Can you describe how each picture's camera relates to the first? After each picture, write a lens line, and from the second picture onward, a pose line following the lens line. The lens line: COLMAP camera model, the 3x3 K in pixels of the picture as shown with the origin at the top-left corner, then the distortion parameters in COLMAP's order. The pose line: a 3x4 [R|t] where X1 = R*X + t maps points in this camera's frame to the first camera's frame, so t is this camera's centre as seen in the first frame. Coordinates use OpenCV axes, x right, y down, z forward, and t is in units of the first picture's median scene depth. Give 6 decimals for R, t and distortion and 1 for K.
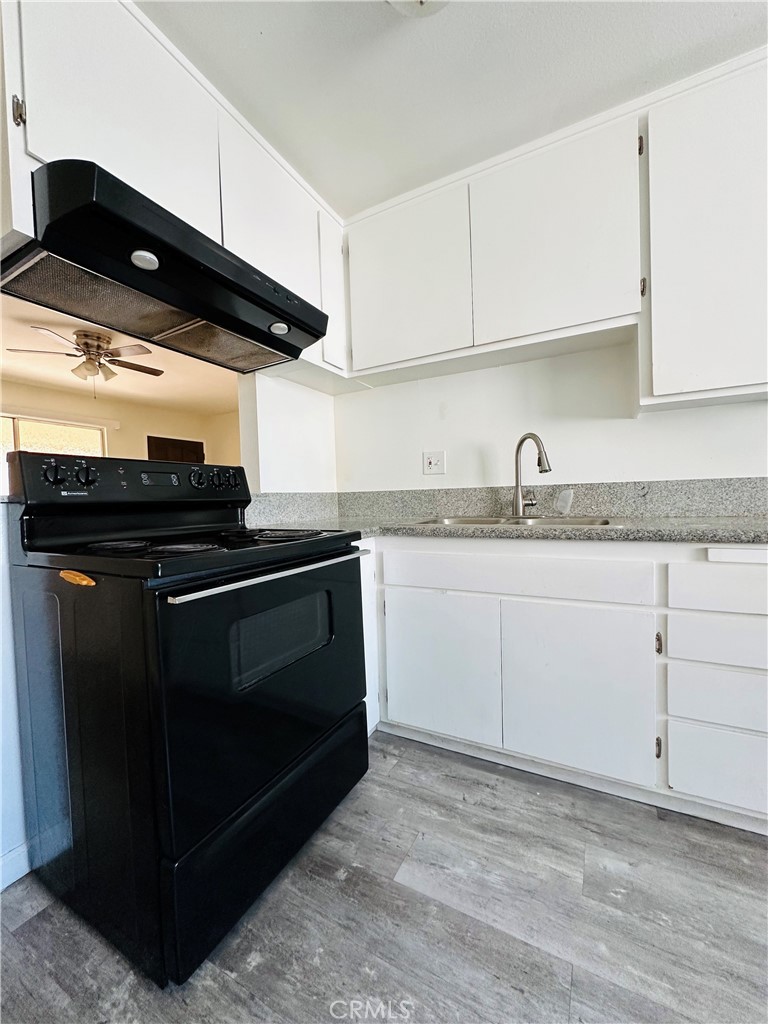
lens RADIAL K [[409.9, 0, 383.9], [0, 409.9, 512.3], [0, 0, 1]] dist [-0.007239, 0.001812]
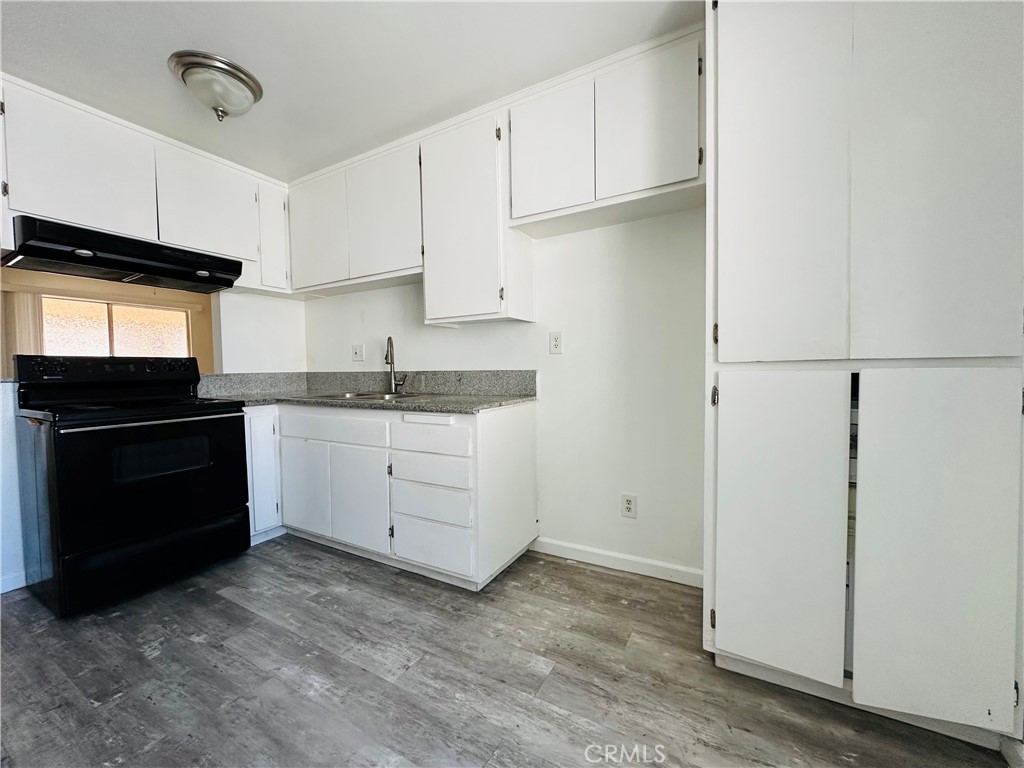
lens RADIAL K [[409.9, 0, 512.3], [0, 409.9, 384.5], [0, 0, 1]] dist [-0.007239, 0.001812]
pose [[0.999613, 0.015469, -0.023116, 1.069773], [-0.015353, 0.999869, 0.005211, -0.044272], [0.023194, -0.004854, 0.999719, -0.611750]]
